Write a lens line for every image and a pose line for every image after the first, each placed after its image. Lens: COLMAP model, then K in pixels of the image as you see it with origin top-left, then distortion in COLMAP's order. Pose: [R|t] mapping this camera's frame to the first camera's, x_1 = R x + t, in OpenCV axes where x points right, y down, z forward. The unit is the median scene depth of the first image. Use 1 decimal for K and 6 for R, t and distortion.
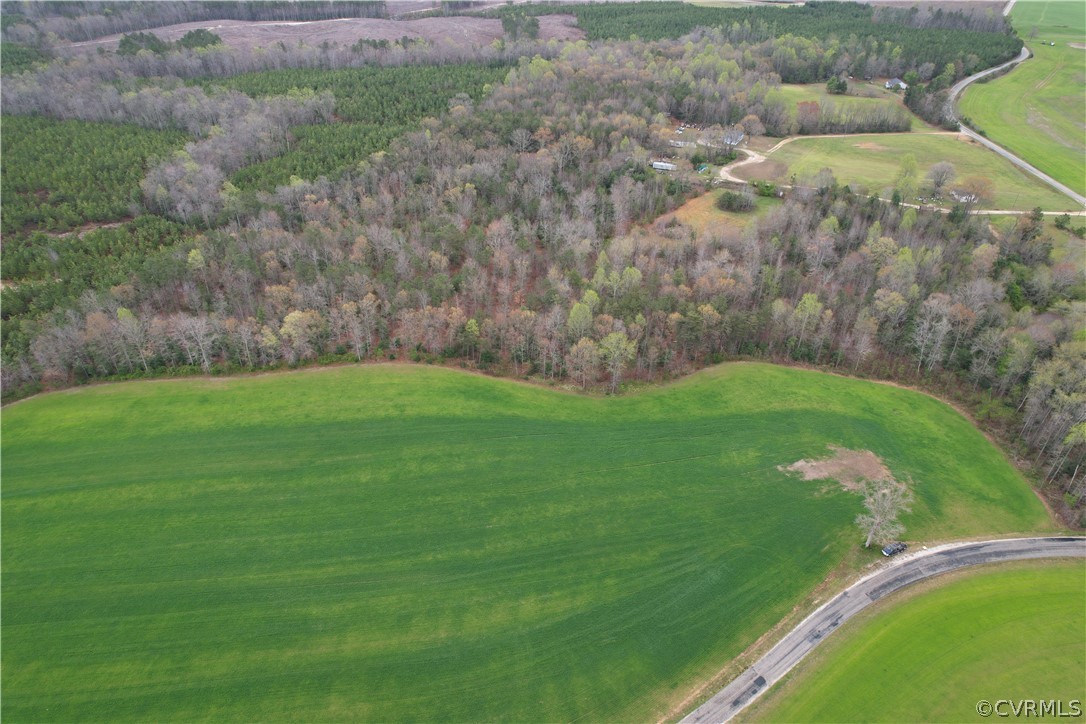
lens RADIAL K [[676.5, 0, 540.7], [0, 676.5, 359.3], [0, 0, 1]] dist [-0.021829, 0.012953]
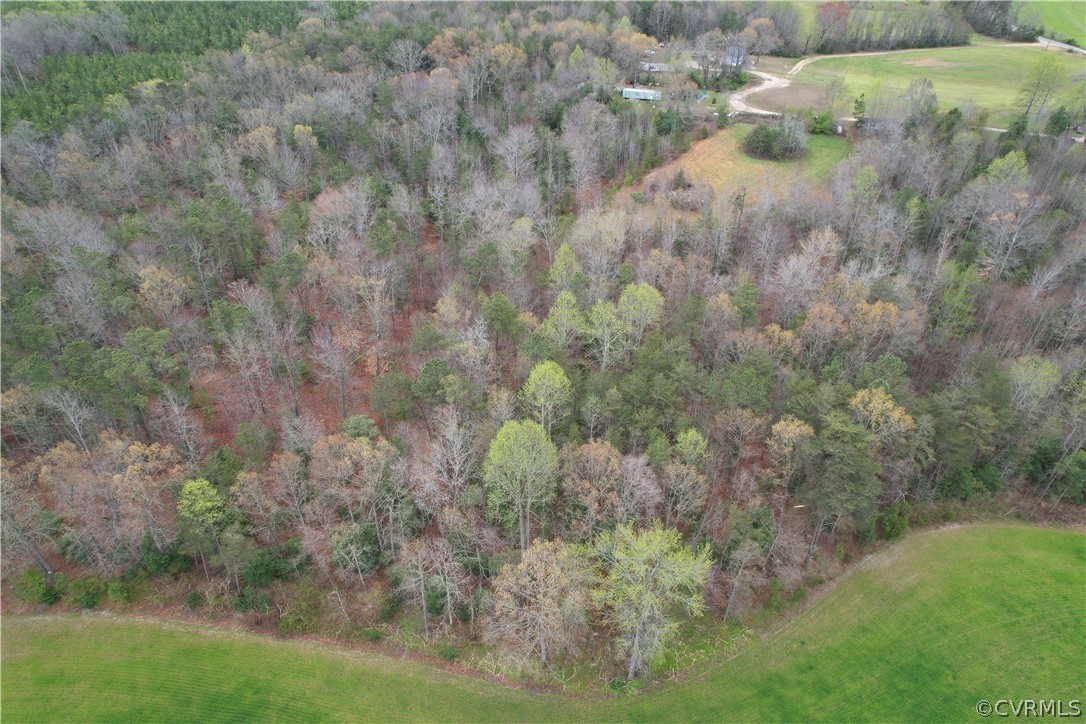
lens RADIAL K [[676.5, 0, 545.3], [0, 676.5, 366.3], [0, 0, 1]] dist [-0.021829, 0.012953]
pose [[0.994114, -0.062662, 0.088377, 0.028938], [0.059157, 0.997376, 0.041740, -0.078087], [-0.090760, -0.036266, 0.995212, 0.438597]]
